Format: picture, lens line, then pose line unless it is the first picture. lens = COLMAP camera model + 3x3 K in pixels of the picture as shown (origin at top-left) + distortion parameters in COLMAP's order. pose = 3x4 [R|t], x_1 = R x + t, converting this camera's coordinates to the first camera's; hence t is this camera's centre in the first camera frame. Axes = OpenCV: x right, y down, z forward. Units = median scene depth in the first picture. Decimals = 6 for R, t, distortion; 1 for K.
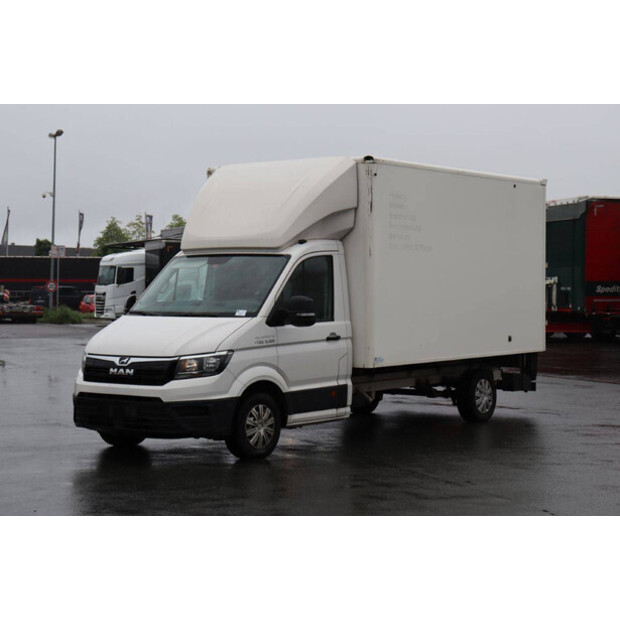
lens RADIAL K [[1263.3, 0, 312.5], [0, 1263.3, 309.4], [0, 0, 1]] dist [0.197392, 0.000000]
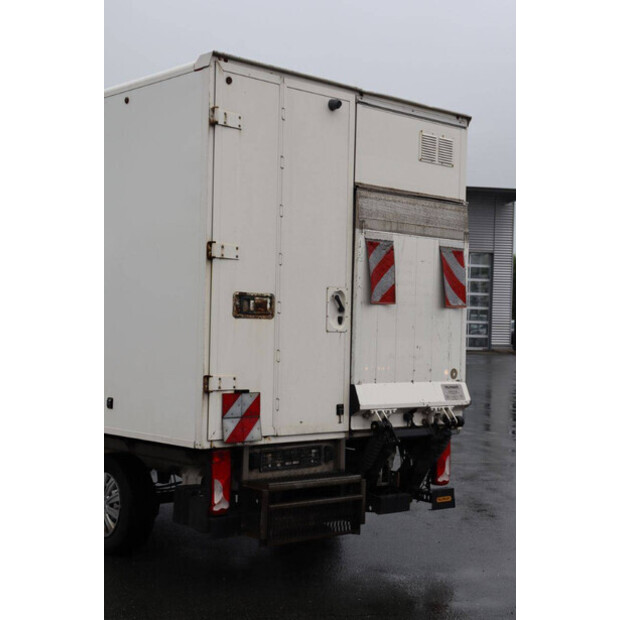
lens RADIAL K [[996.1, 0, 308.2], [0, 996.1, 315.9], [0, 0, 1]] dist [0.109545, 0.000000]
pose [[-0.204142, -0.015883, -0.978812, 0.648081], [-0.040124, 0.999164, -0.007845, -0.014318], [0.978119, 0.037673, -0.204609, 1.409744]]
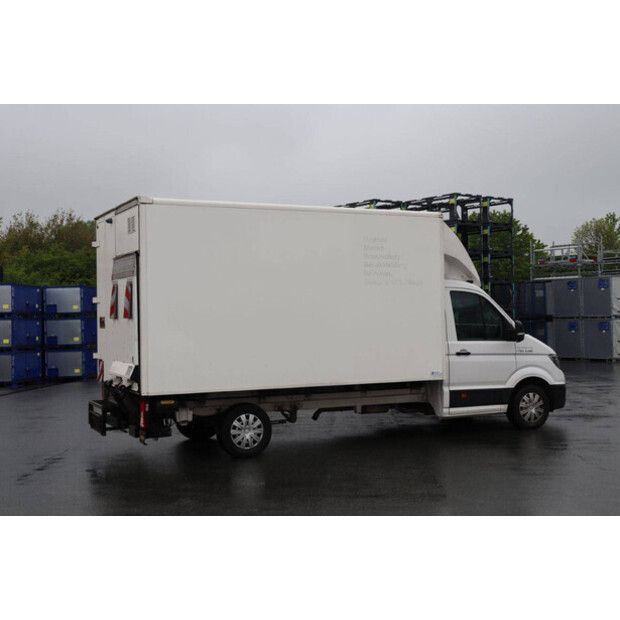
lens RADIAL K [[849.3, 0, 307.1], [0, 849.3, 305.7], [0, 0, 1]] dist [0.027425, 0.000000]
pose [[-0.884659, 0.021821, 0.465728, -0.374378], [0.026034, 0.999658, 0.002615, -0.035284], [-0.465511, 0.014438, -0.884924, 1.960790]]
